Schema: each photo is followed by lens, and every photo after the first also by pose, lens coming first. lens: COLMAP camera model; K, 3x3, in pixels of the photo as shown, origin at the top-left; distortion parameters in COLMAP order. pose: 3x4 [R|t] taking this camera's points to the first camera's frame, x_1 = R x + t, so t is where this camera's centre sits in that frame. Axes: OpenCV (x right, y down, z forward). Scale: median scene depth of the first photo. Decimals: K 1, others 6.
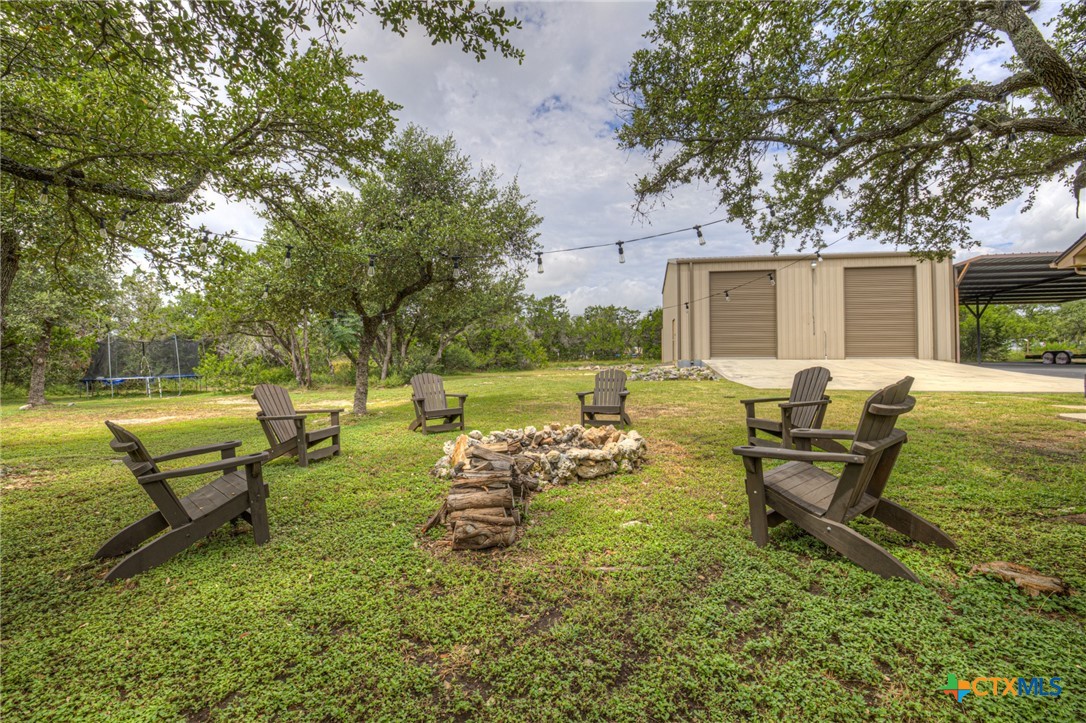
lens RADIAL K [[494.9, 0, 539.0], [0, 494.9, 362.0], [0, 0, 1]] dist [0.000714, 0.000180]
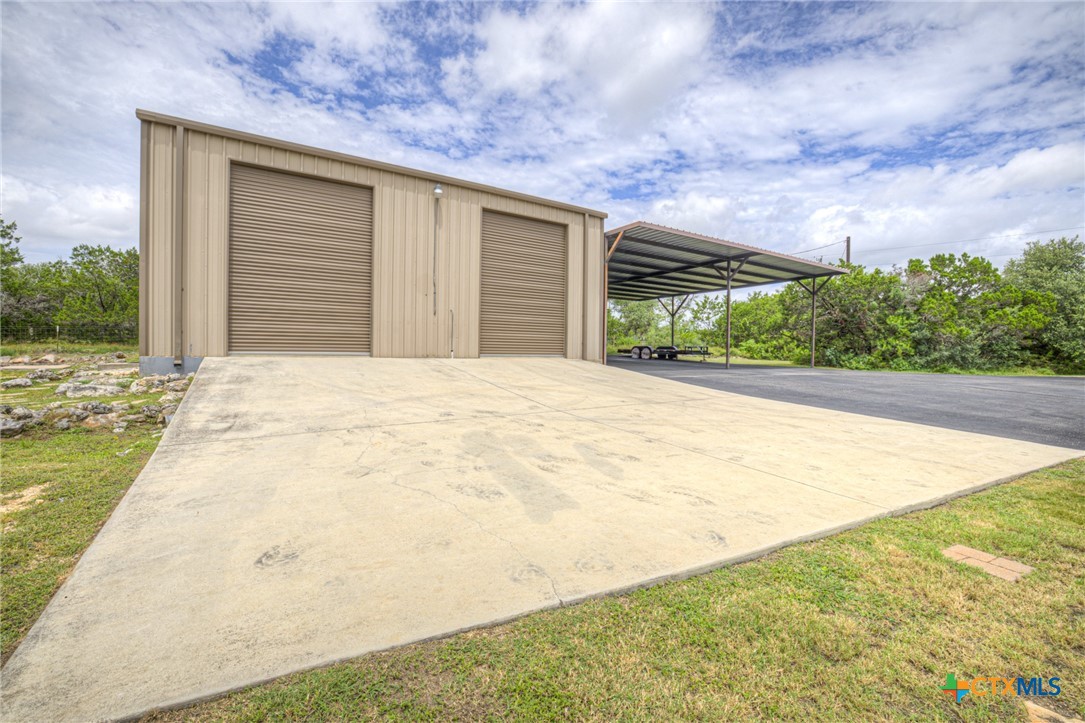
lens RADIAL K [[494.5, 0, 540.5], [0, 494.5, 358.3], [0, 0, 1]] dist [0.000714, 0.000180]
pose [[0.757417, 0.006494, 0.652899, 0.273763], [-0.029295, 0.999282, 0.024046, -0.022126], [-0.652274, -0.037339, 0.757063, 0.483785]]
